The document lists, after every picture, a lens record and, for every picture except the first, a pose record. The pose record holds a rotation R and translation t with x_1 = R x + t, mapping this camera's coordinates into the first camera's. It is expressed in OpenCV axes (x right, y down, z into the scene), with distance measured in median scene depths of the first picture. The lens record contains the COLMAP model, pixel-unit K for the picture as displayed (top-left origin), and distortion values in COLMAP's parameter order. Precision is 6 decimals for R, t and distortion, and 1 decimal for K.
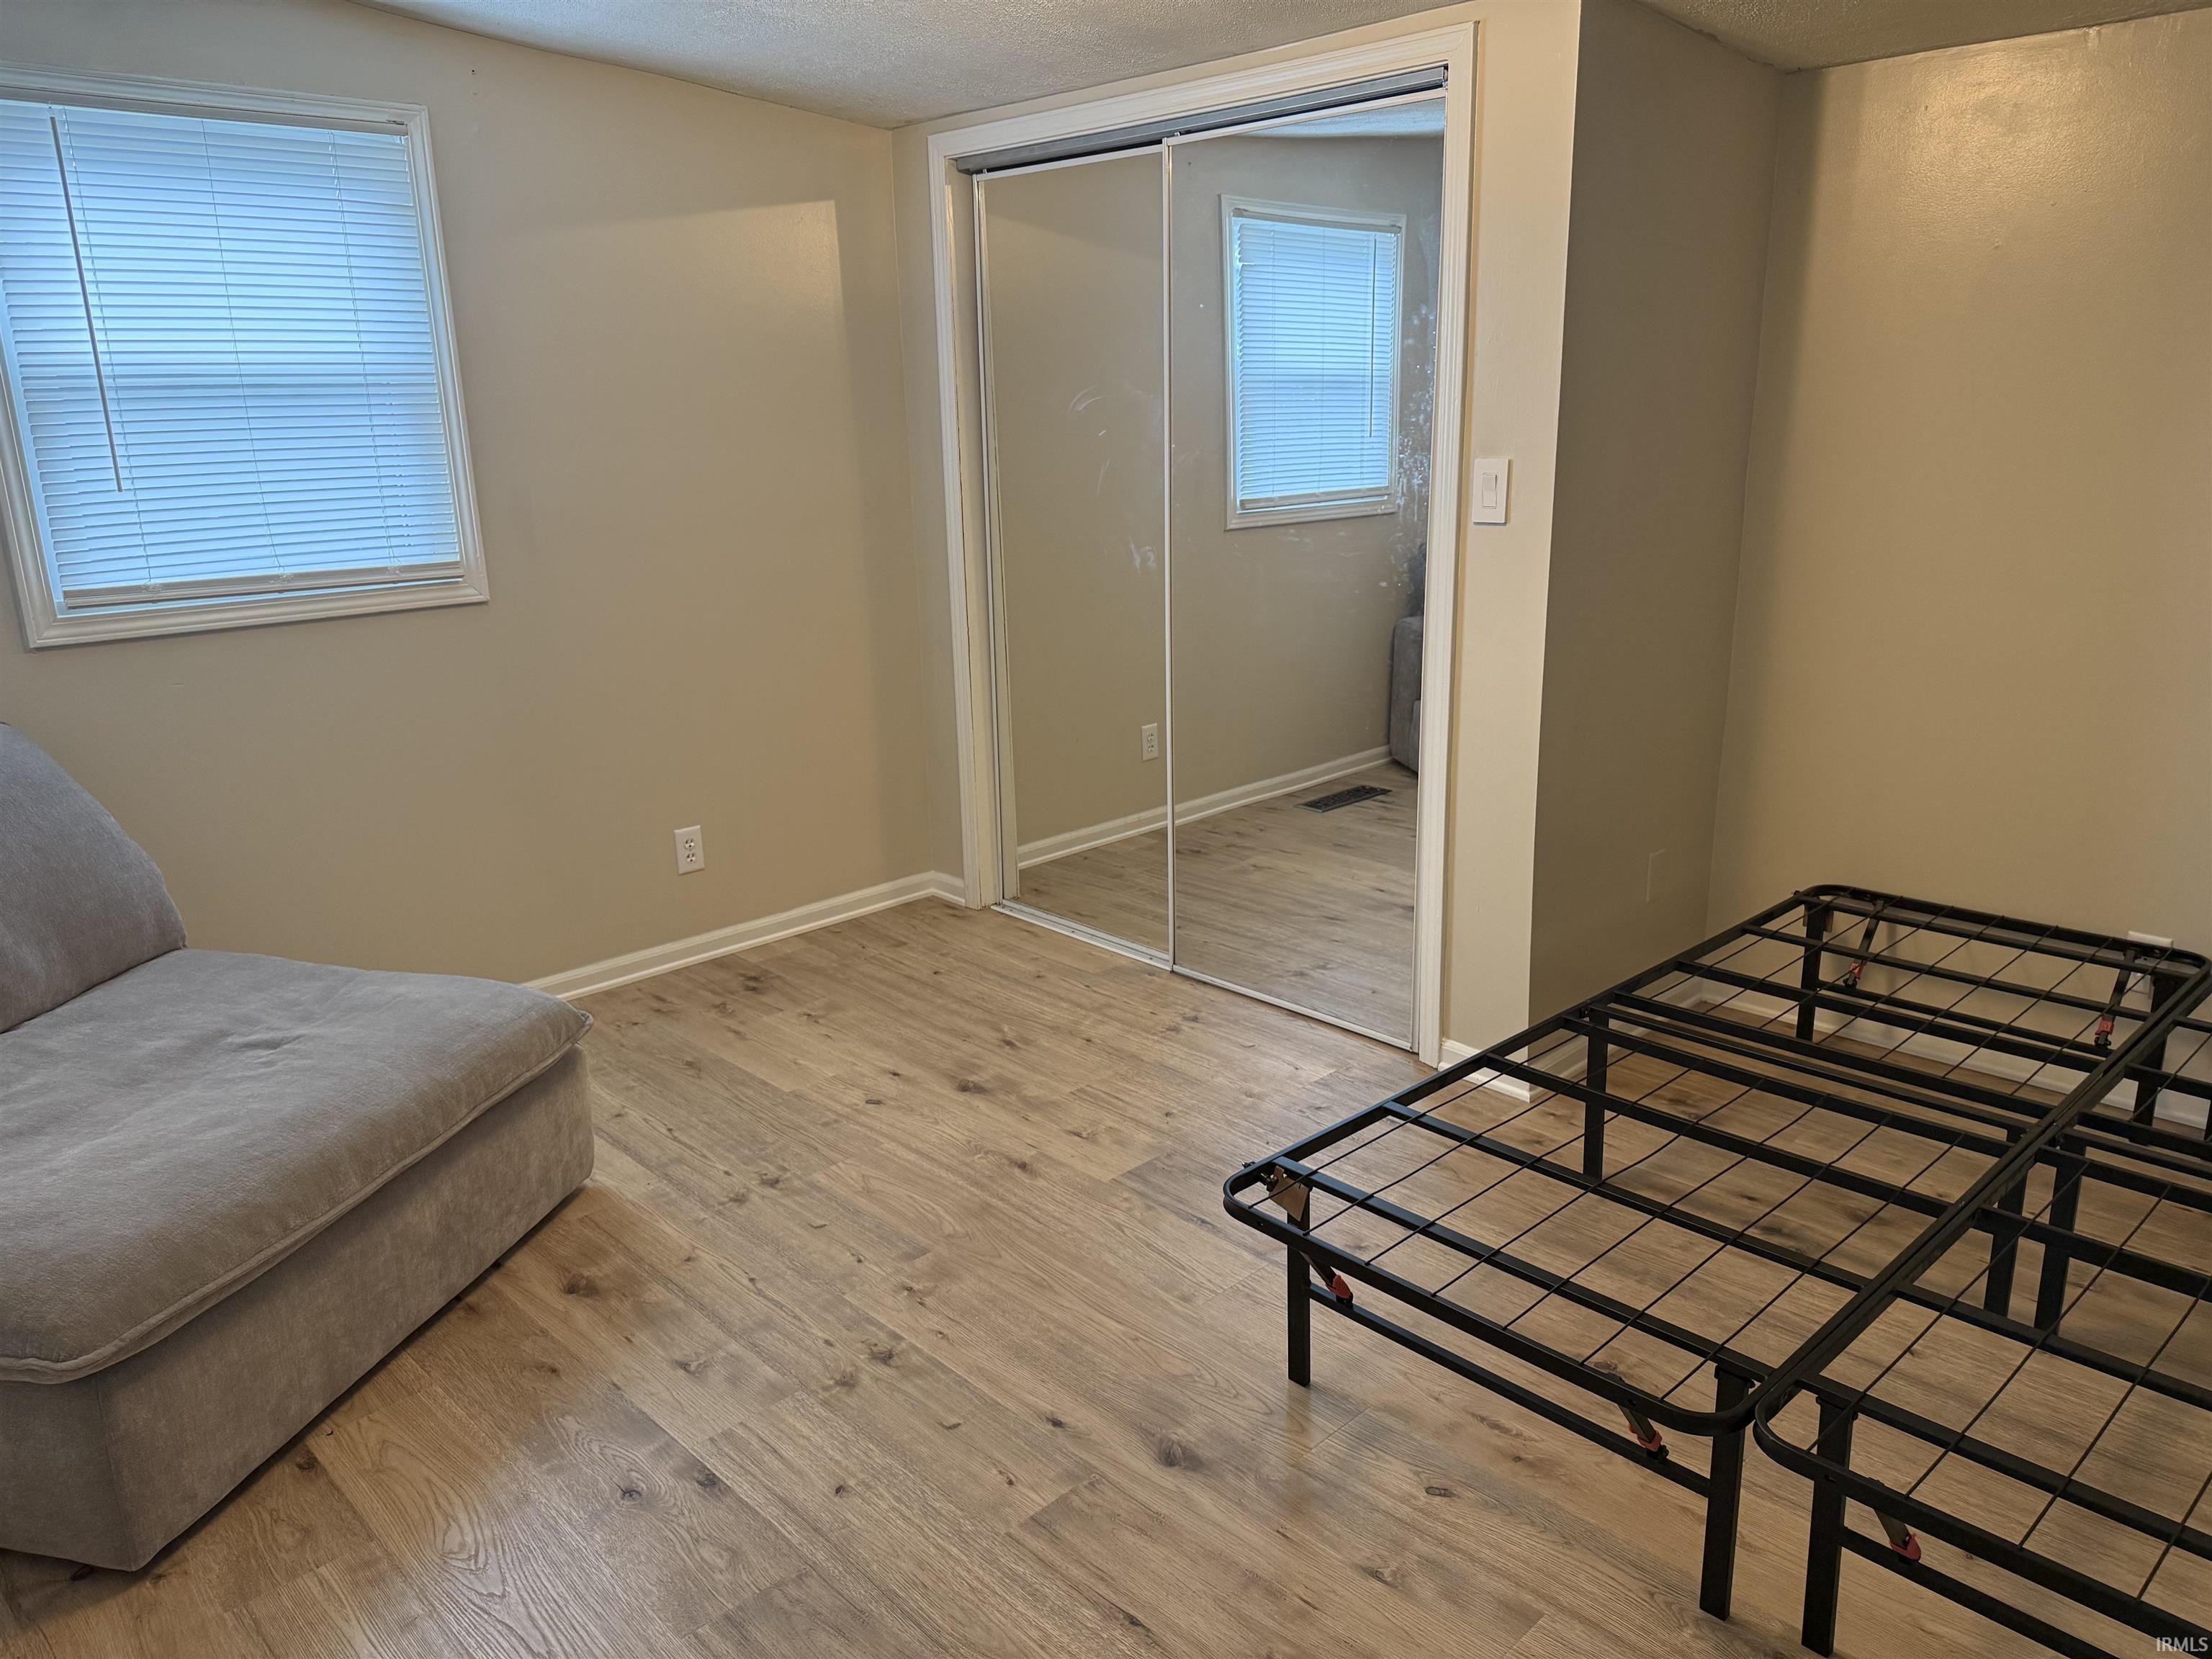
lens RADIAL K [[1564.2, 0, 1109.5], [0, 1564.2, 821.1], [0, 0, 1]] dist [0.010973, -0.016028]
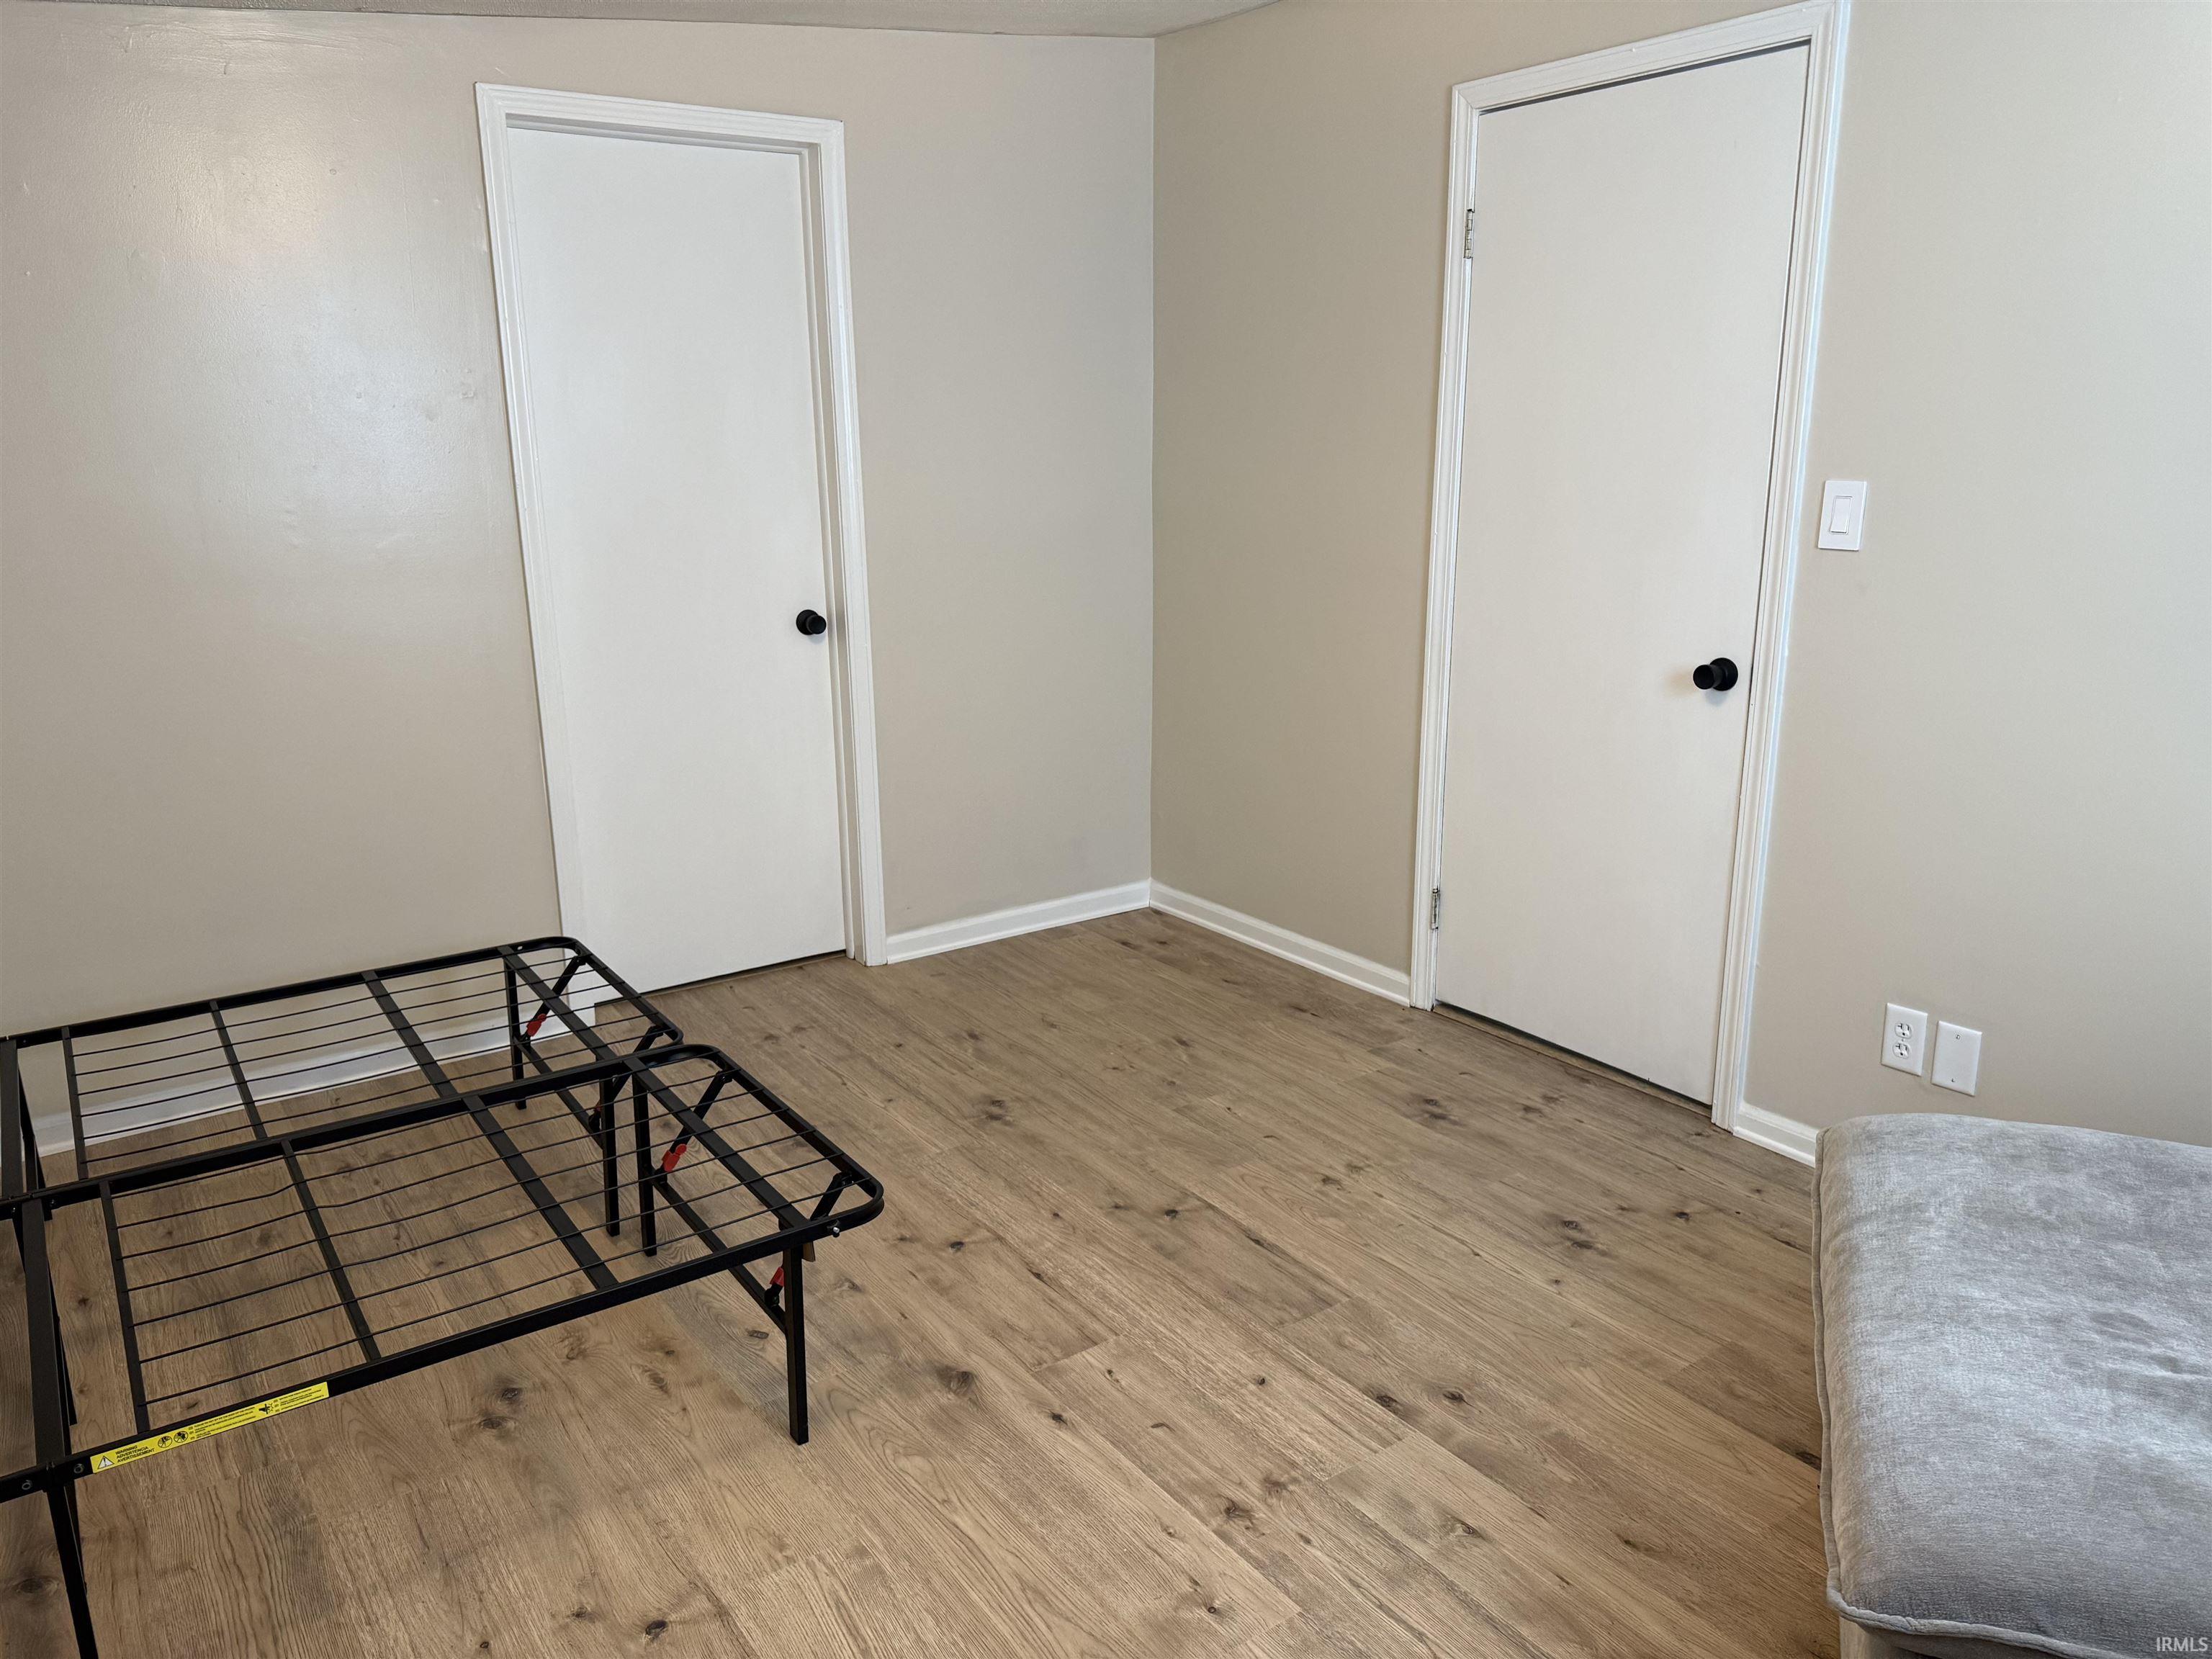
lens RADIAL K [[1564.2, 0, 1098.1], [0, 1564.2, 823.9], [0, 0, 1]] dist [0.010973, -0.016028]
pose [[-0.987228, -0.004321, 0.159253, -0.219901], [0.074070, 0.872568, 0.482844, -0.441255], [-0.141046, 0.488473, -0.861104, 1.683435]]
